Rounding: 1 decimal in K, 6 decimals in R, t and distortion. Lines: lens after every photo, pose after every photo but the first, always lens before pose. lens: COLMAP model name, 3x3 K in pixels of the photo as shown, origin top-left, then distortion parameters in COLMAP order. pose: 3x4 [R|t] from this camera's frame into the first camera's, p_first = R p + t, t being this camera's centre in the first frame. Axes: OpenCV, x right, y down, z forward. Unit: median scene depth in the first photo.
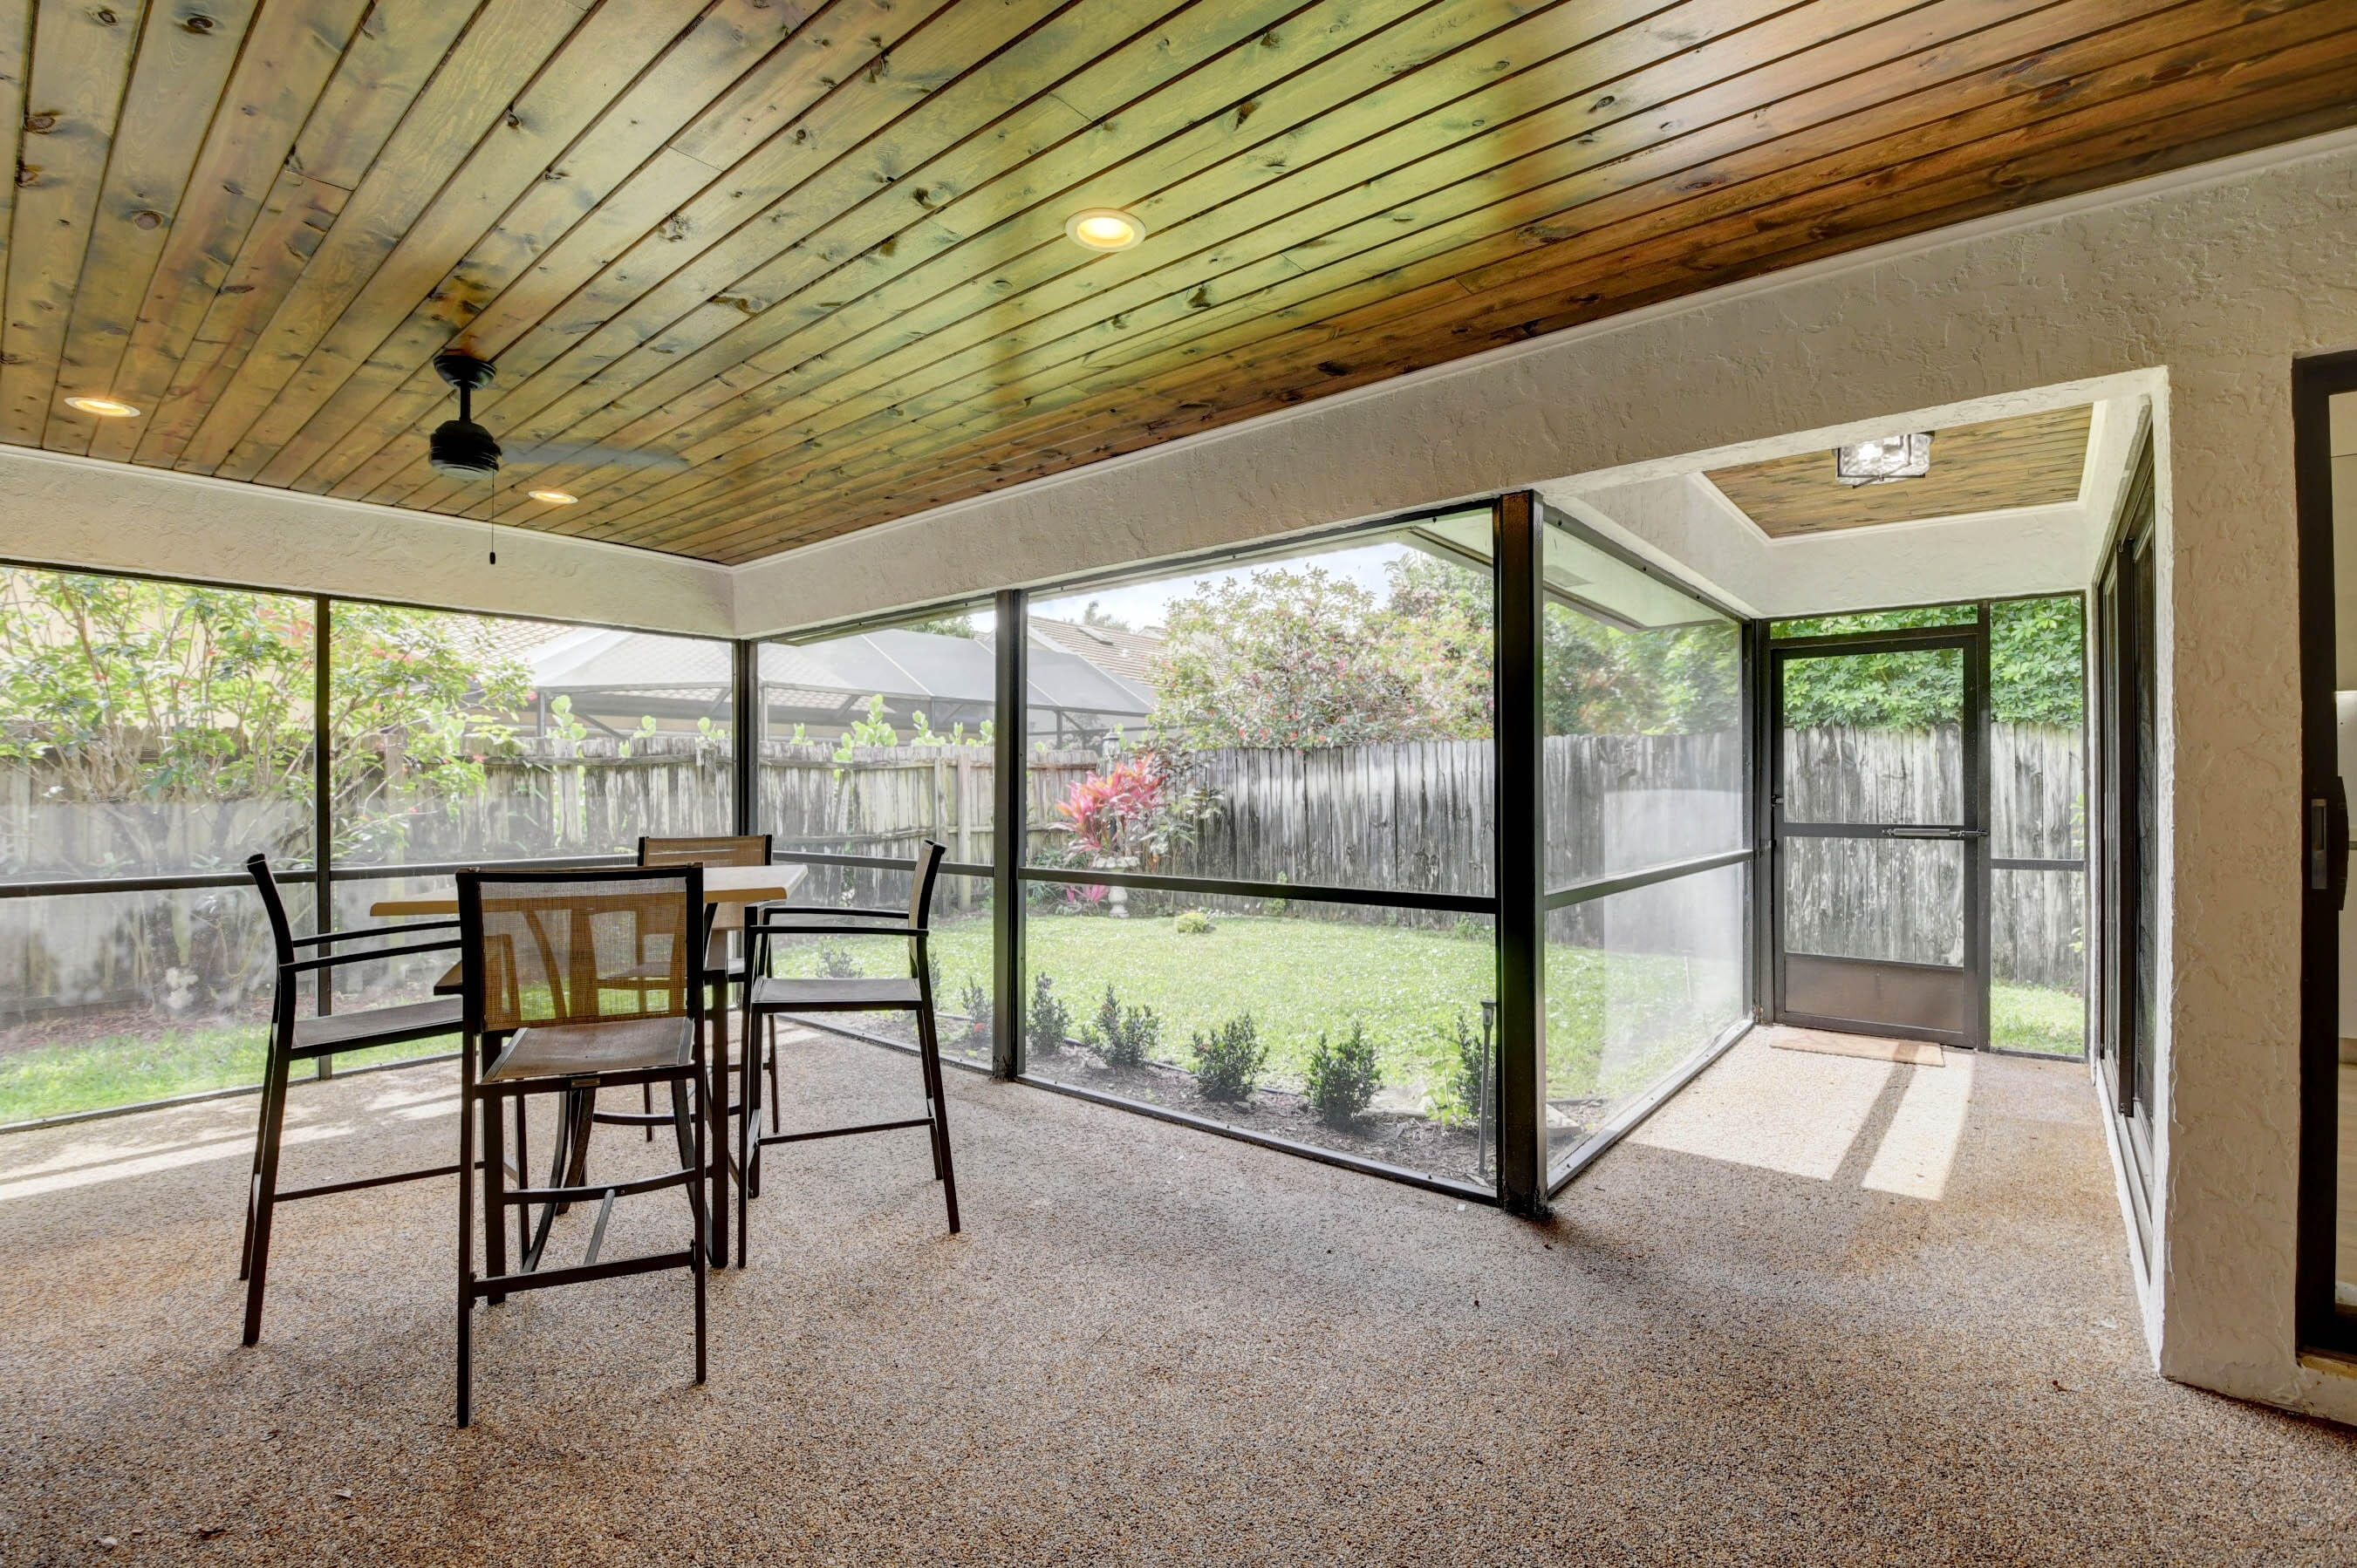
lens RADIAL K [[1029.2, 0, 1171.1], [0, 1029.2, 786.6], [0, 0, 1]] dist [0.027447, -0.043393]
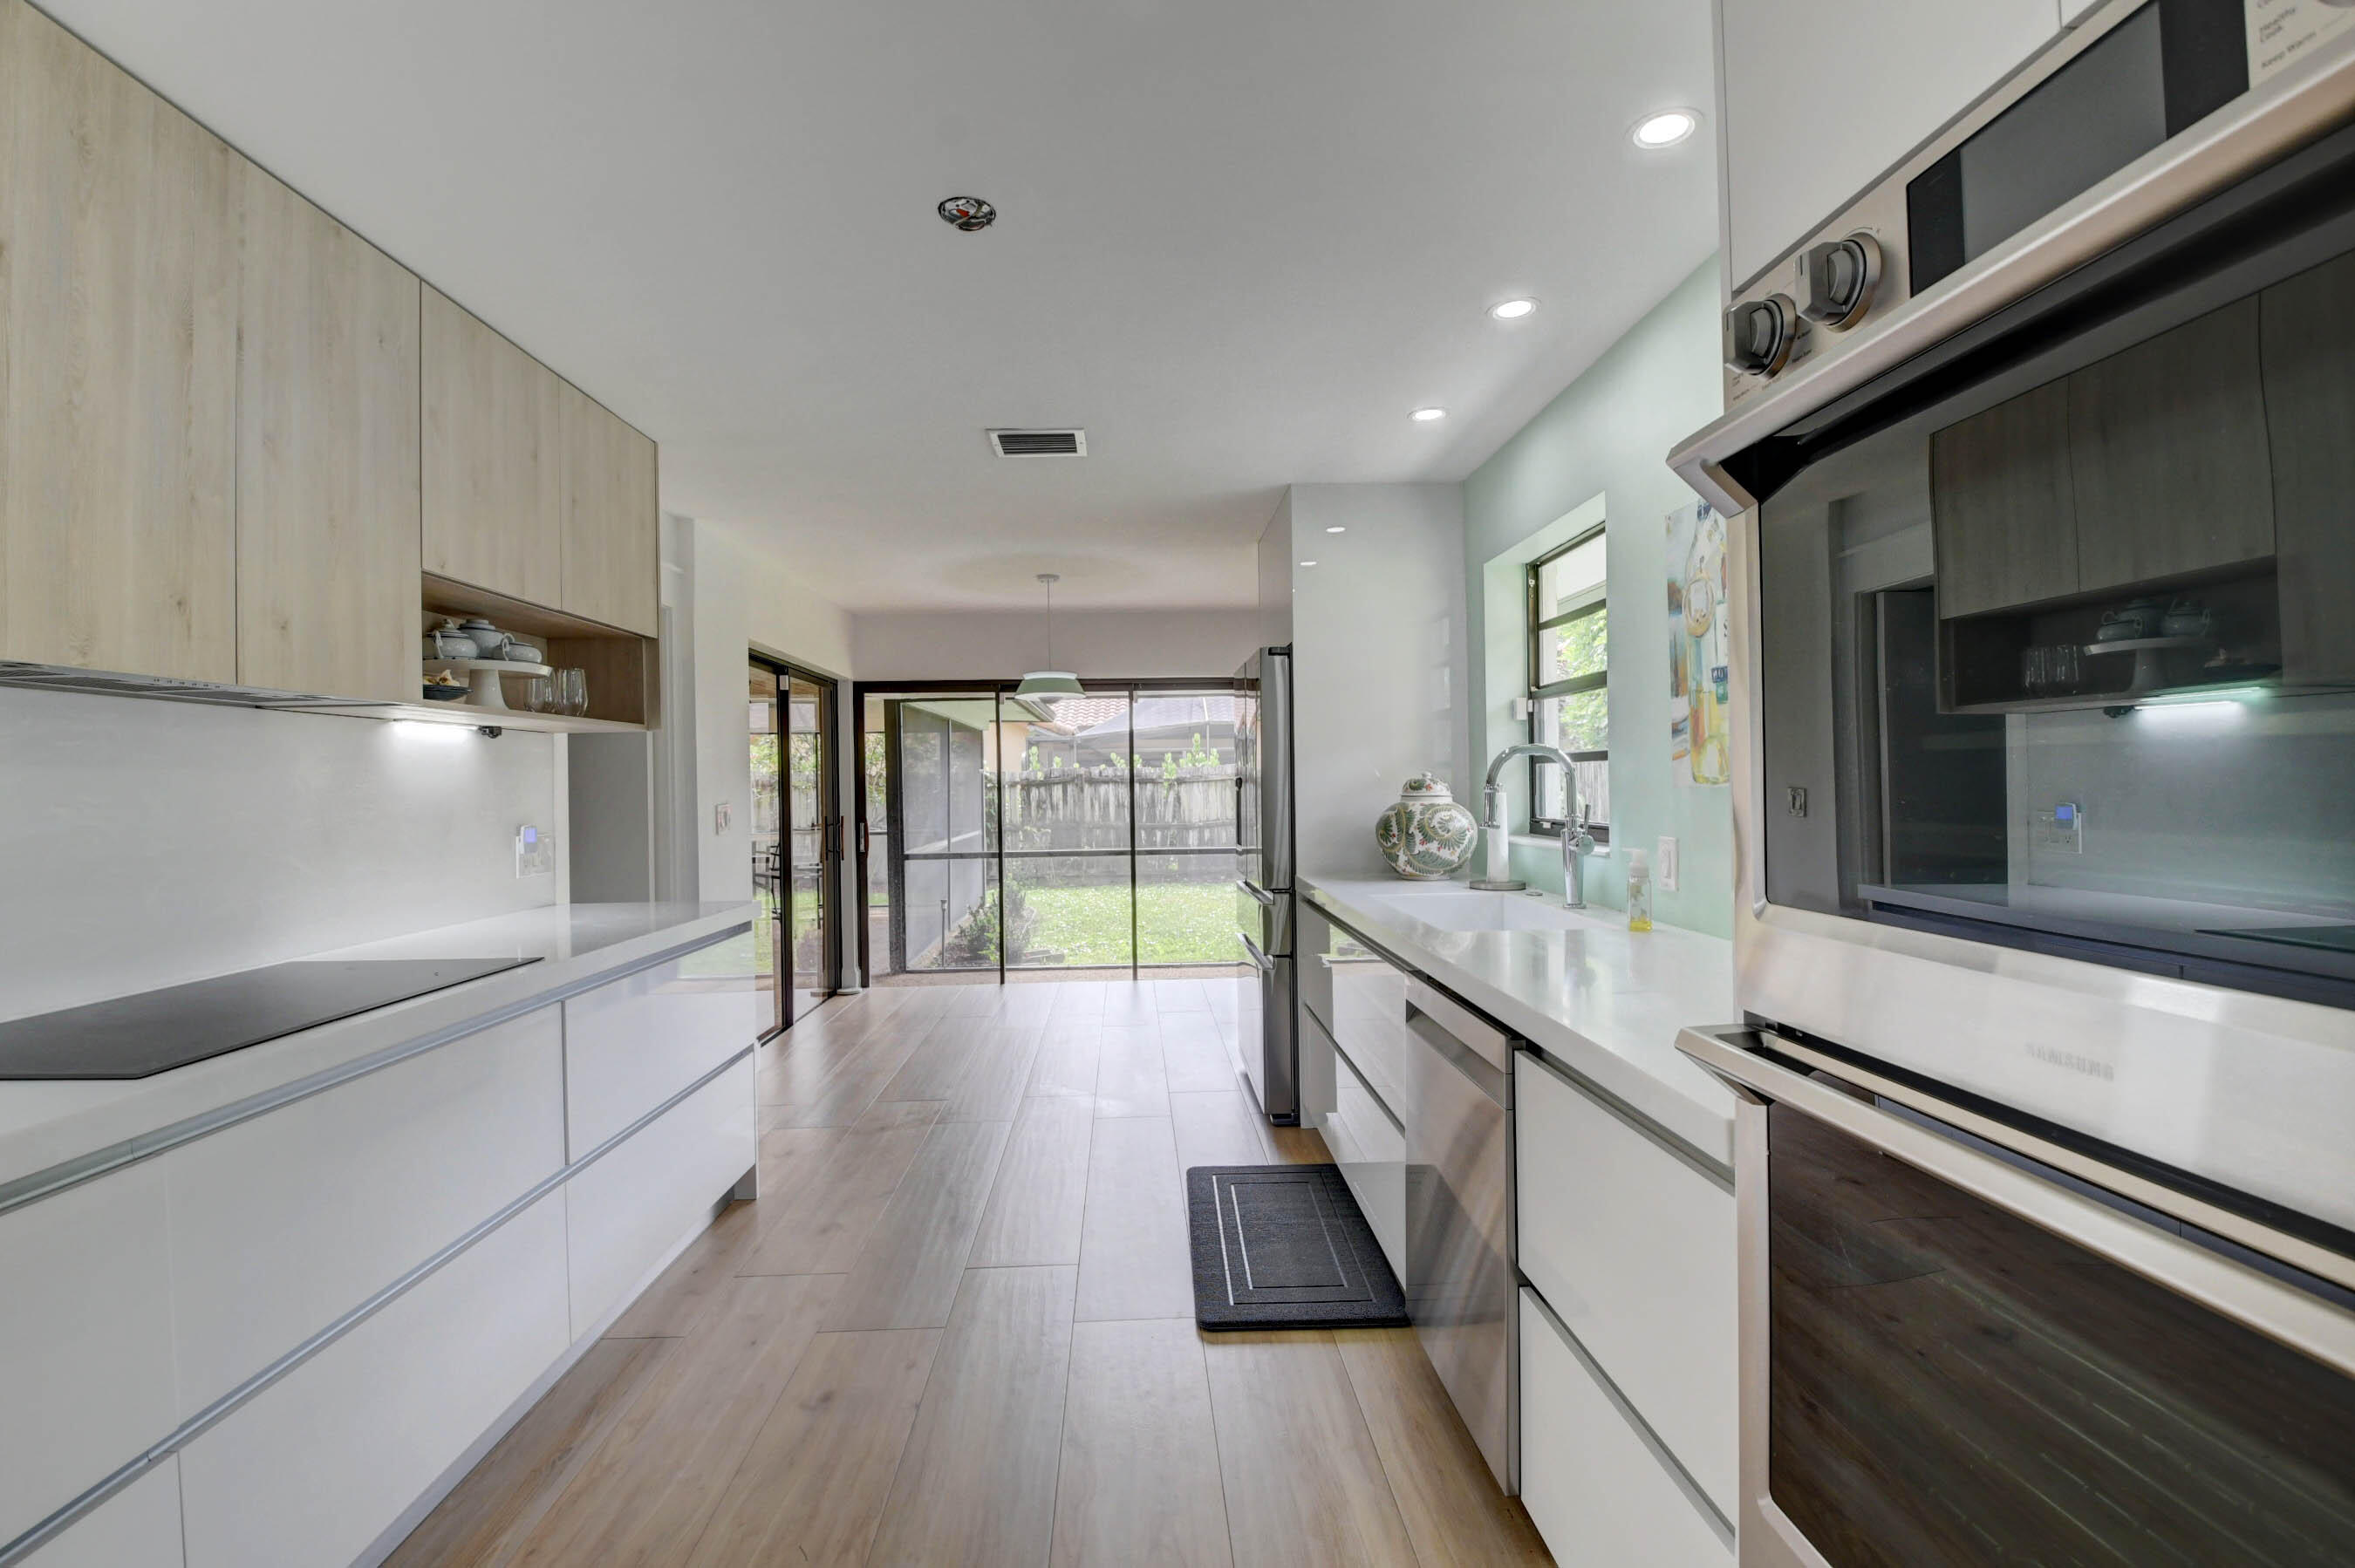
lens RADIAL K [[1028.4, 0, 1170.1], [0, 1028.4, 786.6], [0, 0, 1]] dist [0.027447, -0.043393]
pose [[0.668121, -0.005677, -0.744031, 1.690995], [0.015937, 0.999851, 0.006682, -0.040364], [0.743882, -0.016322, 0.668112, -0.125446]]
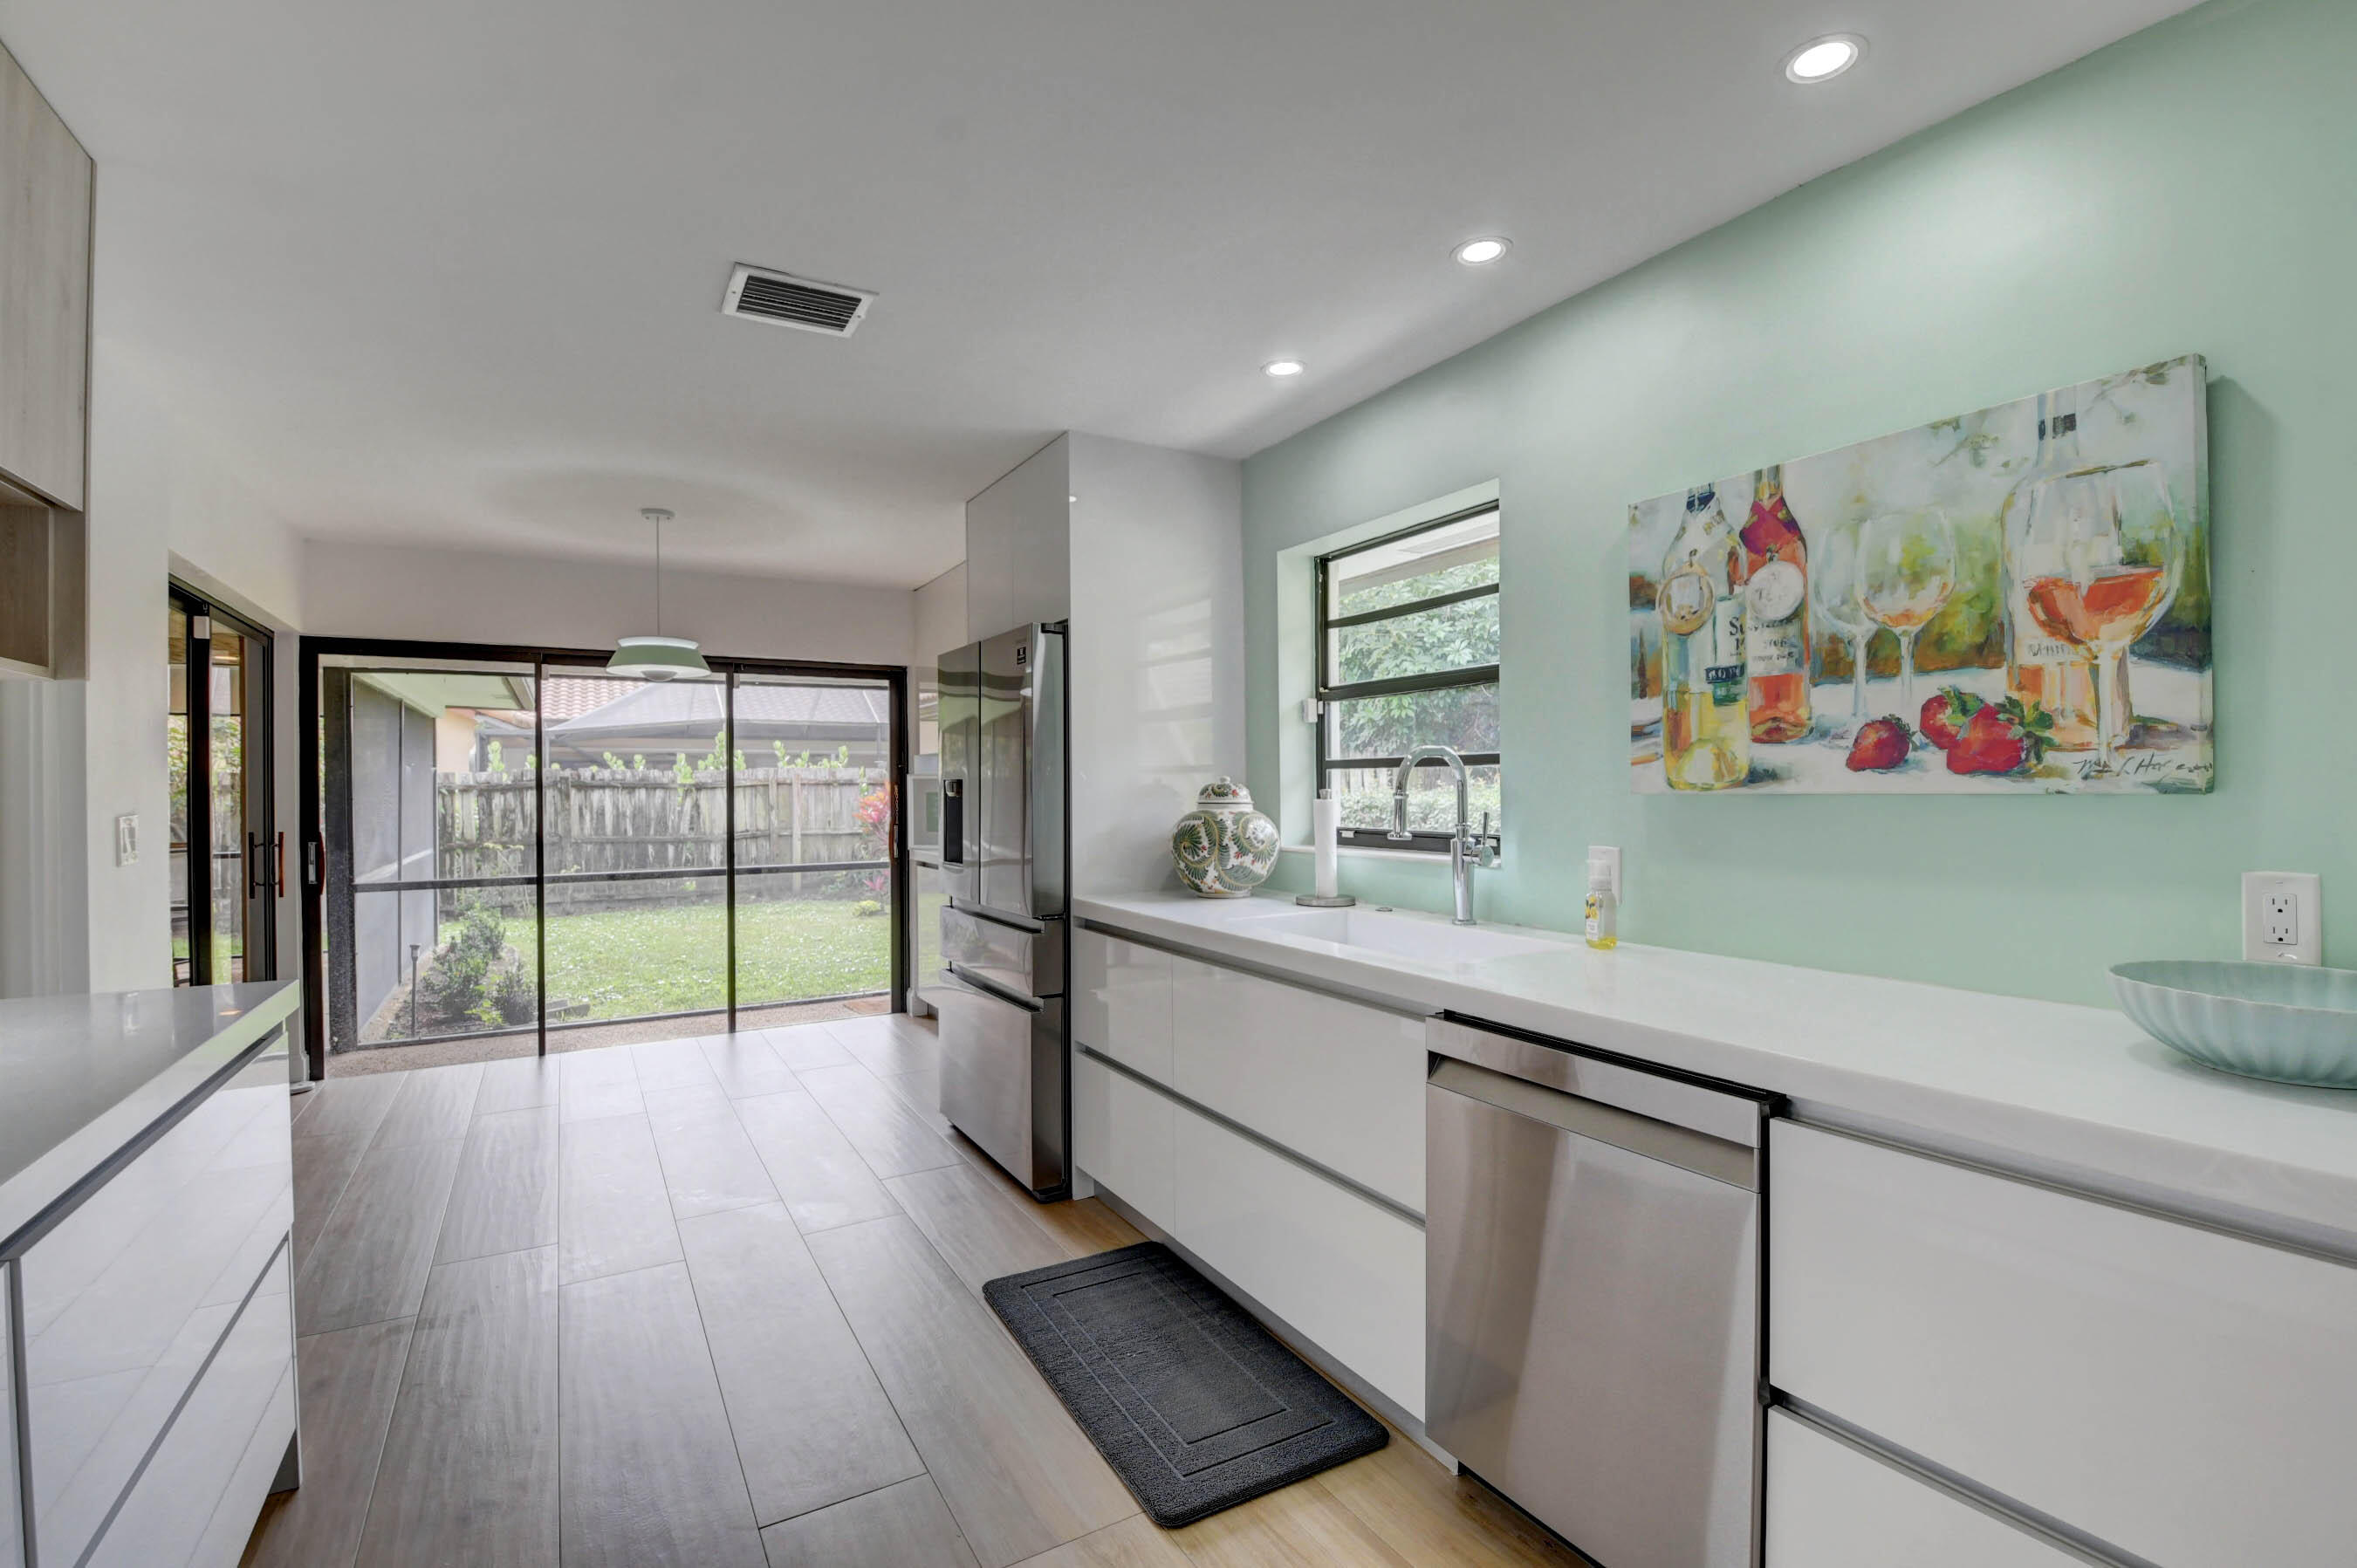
lens RADIAL K [[1029.3, 0, 1171.1], [0, 1029.3, 786.6], [0, 0, 1]] dist [0.027447, -0.043393]
pose [[0.939188, -0.003504, -0.343385, 1.471073], [0.004832, 0.999984, 0.003014, -0.038627], [0.343369, -0.004490, 0.939190, -0.125940]]
